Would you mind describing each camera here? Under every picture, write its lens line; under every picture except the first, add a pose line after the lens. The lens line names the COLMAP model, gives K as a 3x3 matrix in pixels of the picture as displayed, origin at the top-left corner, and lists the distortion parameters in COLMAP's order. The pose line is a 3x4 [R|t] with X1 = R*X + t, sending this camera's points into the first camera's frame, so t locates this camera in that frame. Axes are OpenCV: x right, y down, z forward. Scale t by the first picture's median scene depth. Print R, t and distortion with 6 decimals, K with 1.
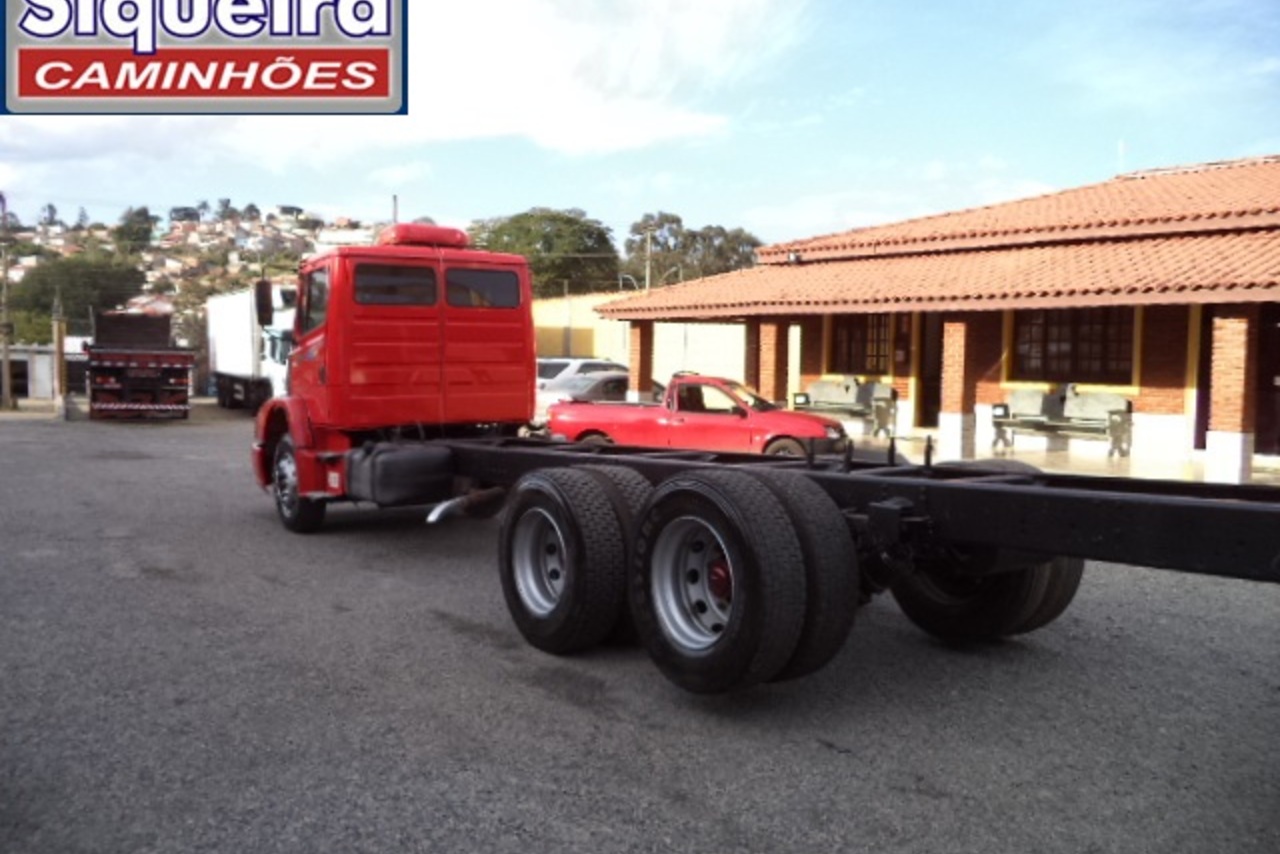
lens RADIAL K [[1010.3, 0, 639.5], [0, 1010.3, 430.9], [0, 0, 1]] dist [-0.056225, 0.029390]
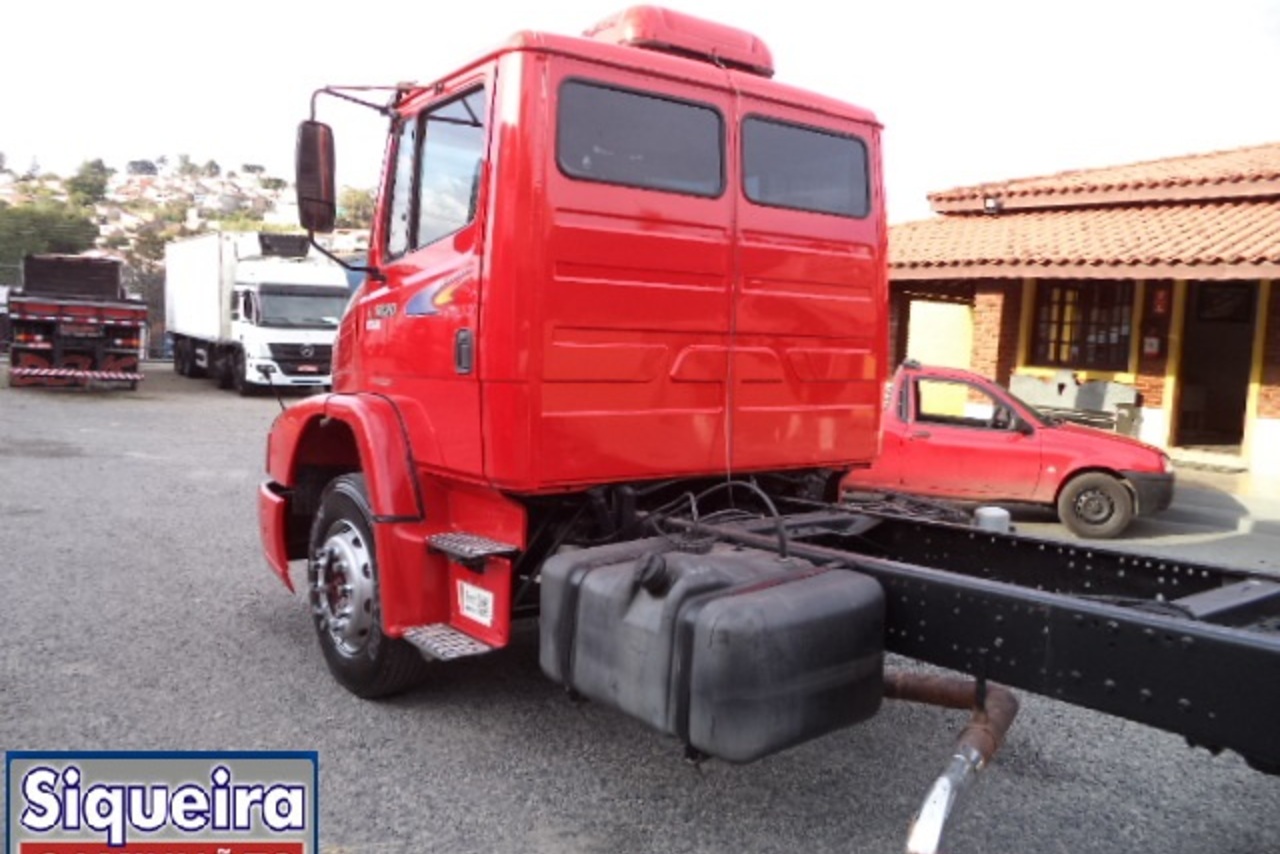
lens RADIAL K [[1010.3, 0, 640.1], [0, 1010.3, 429.7], [0, 0, 1]] dist [-0.056225, 0.029390]
pose [[0.998639, 0.032250, 0.040997, -0.073393], [-0.033179, 0.999203, 0.022198, -0.010114], [-0.040249, -0.023528, 0.998913, 0.166789]]
